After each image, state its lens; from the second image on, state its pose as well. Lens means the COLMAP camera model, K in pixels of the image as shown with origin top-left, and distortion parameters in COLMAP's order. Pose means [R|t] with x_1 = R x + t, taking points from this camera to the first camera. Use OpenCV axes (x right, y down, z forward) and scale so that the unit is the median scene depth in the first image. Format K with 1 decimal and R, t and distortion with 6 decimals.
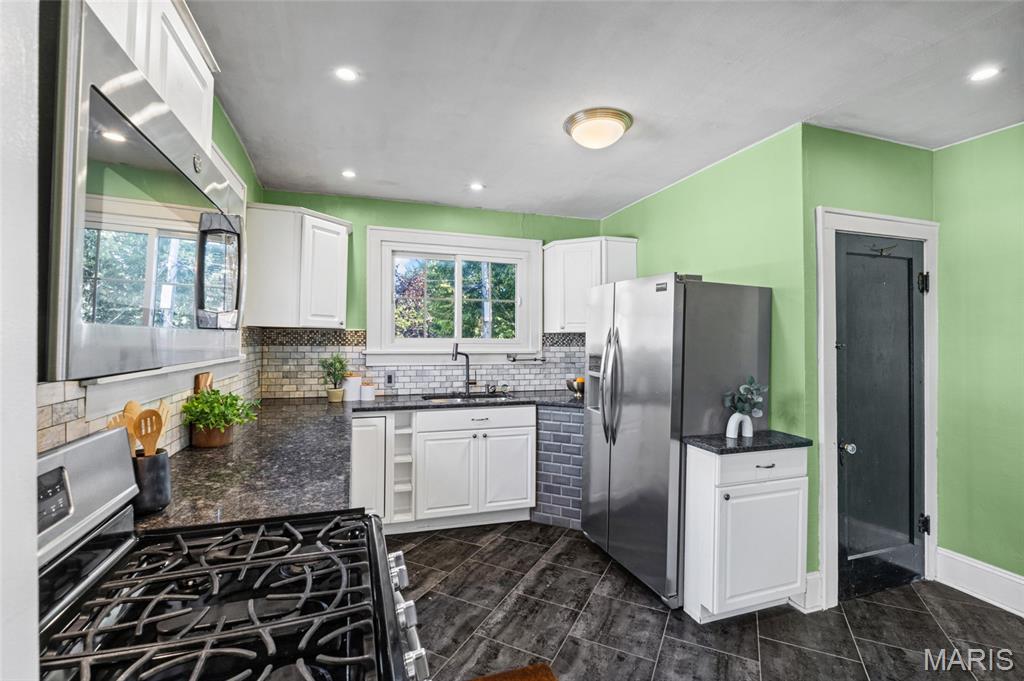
lens RADIAL K [[467.3, 0, 512.3], [0, 467.3, 345.7], [0, 0, 1]] dist [-0.001366, -0.000446]
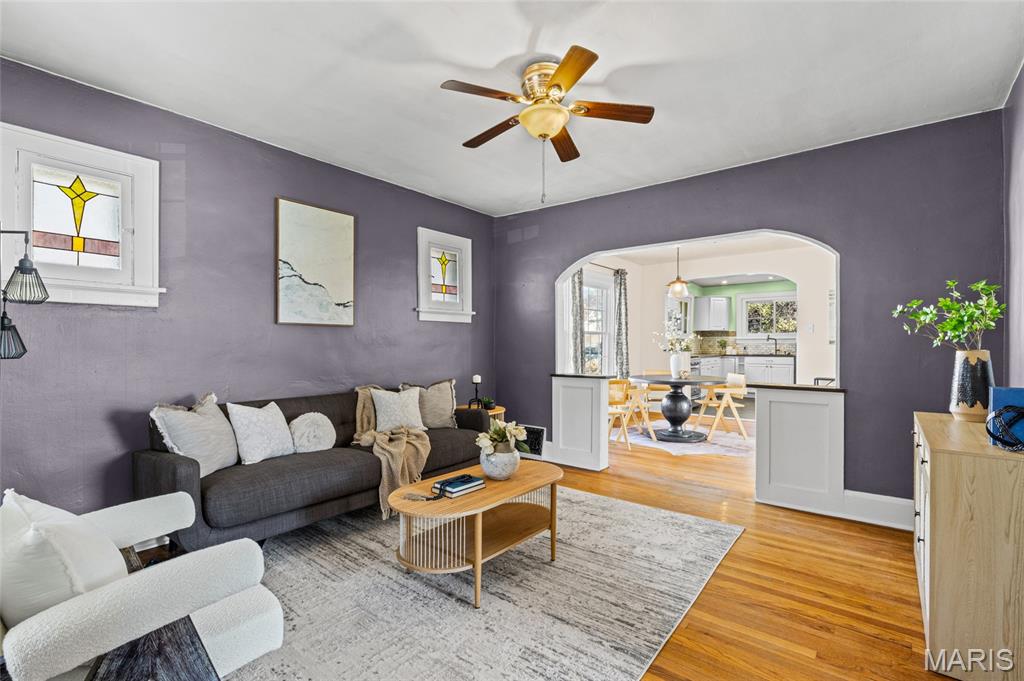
lens RADIAL K [[467.3, 0, 512.3], [0, 467.3, 345.7], [0, 0, 1]] dist [-0.001366, -0.000446]
pose [[0.529205, -0.002900, -0.848489, 1.436358], [-0.007674, 0.999937, -0.008203, 0.094738], [0.848460, 0.010852, 0.529149, -1.725819]]
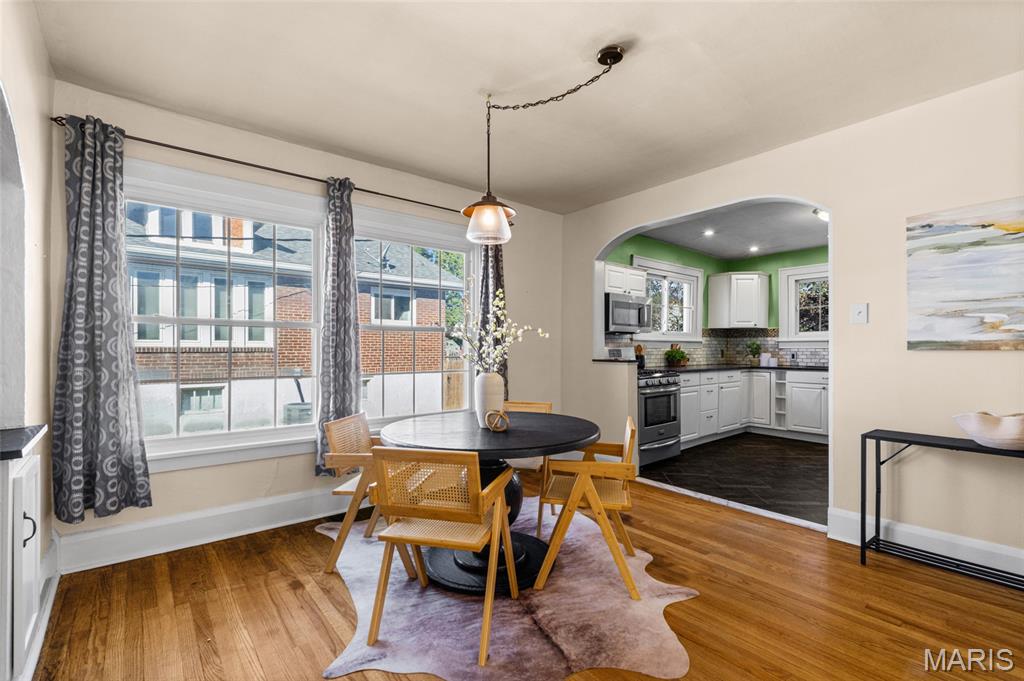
lens RADIAL K [[455.3, 0, 511.5], [0, 455.3, 326.3], [0, 0, 1]] dist [-0.002646, -0.000324]
pose [[0.348019, -0.049856, -0.936161, 0.994079], [-0.010863, 0.998303, -0.057204, 0.073011], [0.937424, 0.030078, 0.346887, -0.569384]]
